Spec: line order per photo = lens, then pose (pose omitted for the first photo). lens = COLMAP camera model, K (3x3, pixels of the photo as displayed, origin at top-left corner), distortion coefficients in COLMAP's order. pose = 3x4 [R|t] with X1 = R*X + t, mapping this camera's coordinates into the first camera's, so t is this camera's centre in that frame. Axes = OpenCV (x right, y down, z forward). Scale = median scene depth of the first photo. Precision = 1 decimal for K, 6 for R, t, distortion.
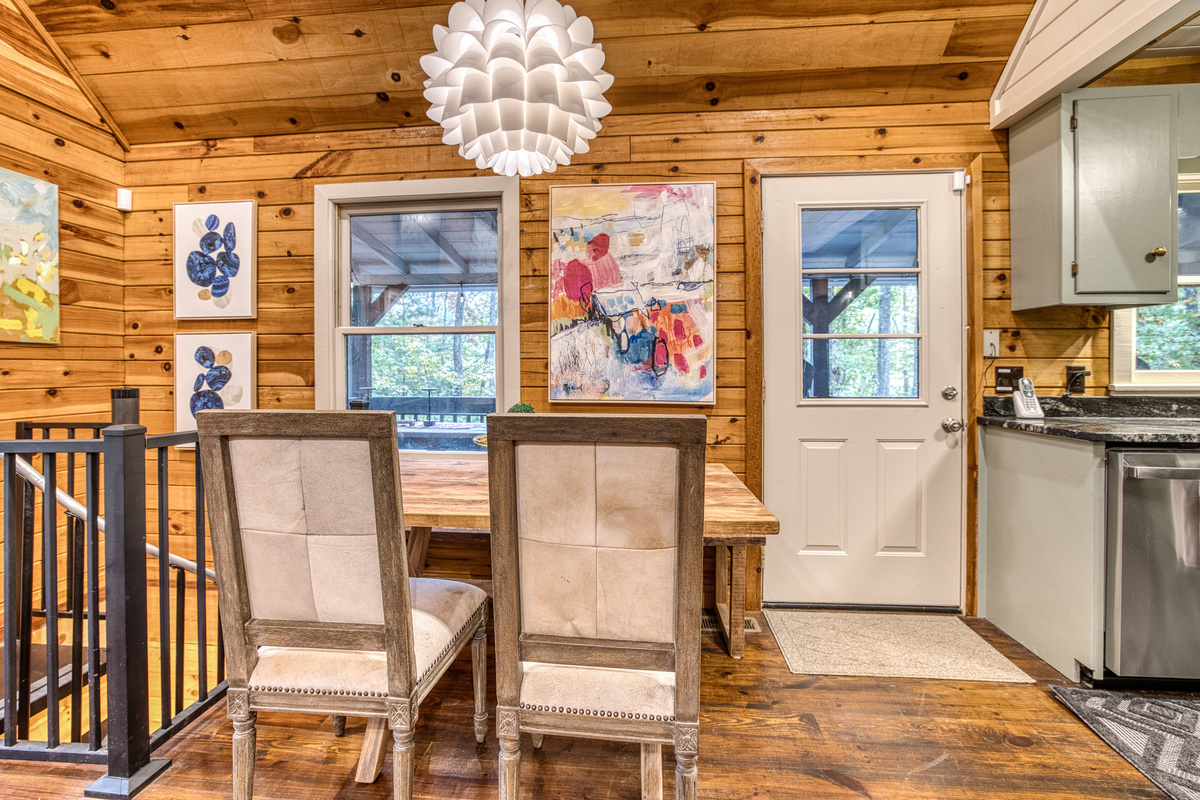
lens RADIAL K [[526.2, 0, 592.8], [0, 526.2, 374.1], [0, 0, 1]] dist [-0.044579, 0.014762]
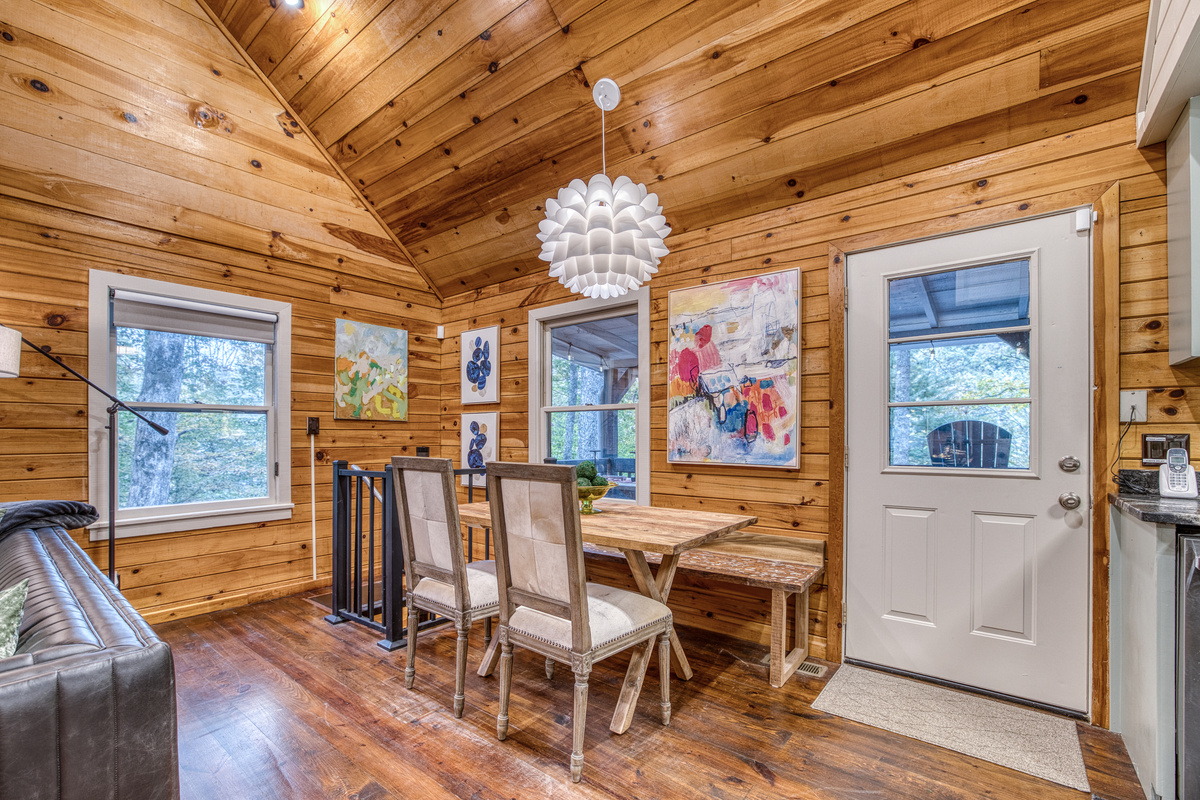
lens RADIAL K [[526.2, 0, 601.1], [0, 526.2, 438.0], [0, 0, 1]] dist [-0.044579, 0.014762]
pose [[0.843686, 0.002910, -0.536829, 0.488453], [-0.004494, 0.999989, -0.001641, -0.003271], [0.536818, 0.003797, 0.843689, -0.158988]]
